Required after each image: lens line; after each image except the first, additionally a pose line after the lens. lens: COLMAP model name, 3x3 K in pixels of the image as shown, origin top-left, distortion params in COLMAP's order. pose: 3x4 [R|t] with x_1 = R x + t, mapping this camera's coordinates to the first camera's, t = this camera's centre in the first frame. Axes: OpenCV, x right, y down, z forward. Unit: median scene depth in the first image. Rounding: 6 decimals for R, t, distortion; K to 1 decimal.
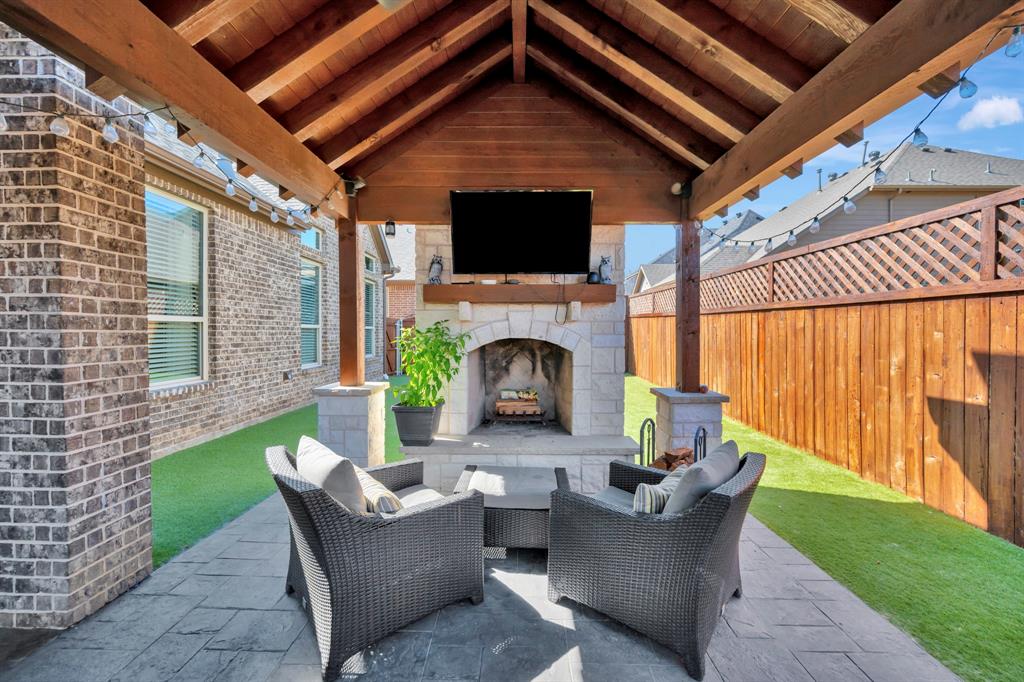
lens RADIAL K [[400.9, 0, 514.0], [0, 400.9, 337.0], [0, 0, 1]] dist [-0.000254, -0.000047]
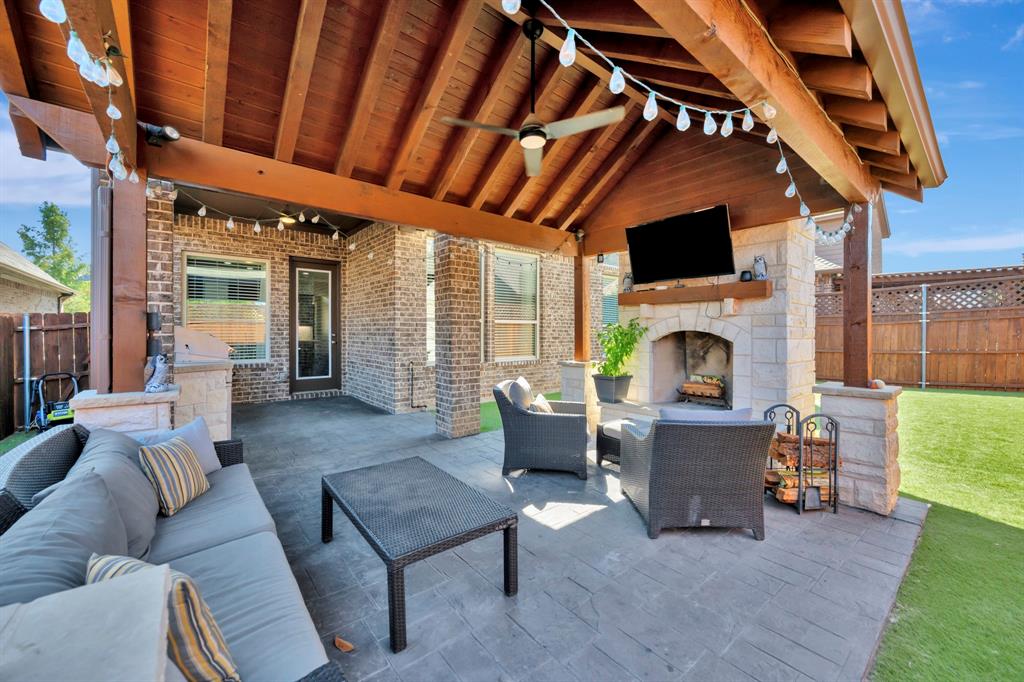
lens RADIAL K [[400.9, 0, 514.0], [0, 400.9, 337.0], [0, 0, 1]] dist [-0.000254, -0.000047]
pose [[0.645535, 0.005364, -0.763712, 0.621065], [-0.009044, 0.999959, -0.000621, 0.028678], [0.763677, 0.007308, 0.645557, -0.213493]]
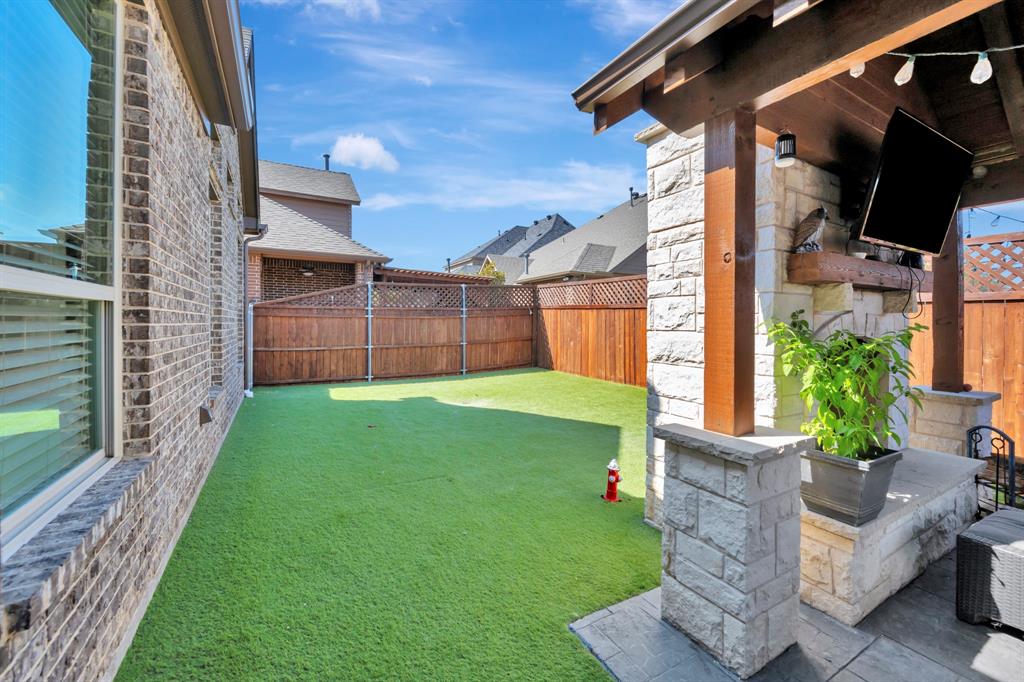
lens RADIAL K [[411.3, 0, 512.5], [0, 411.3, 326.2], [0, 0, 1]] dist [-0.000695, -0.000085]
pose [[0.858410, -0.001749, 0.512961, -0.925142], [0.003742, 0.999989, -0.002853, -0.016821], [-0.512950, 0.004369, 0.858407, 0.687946]]
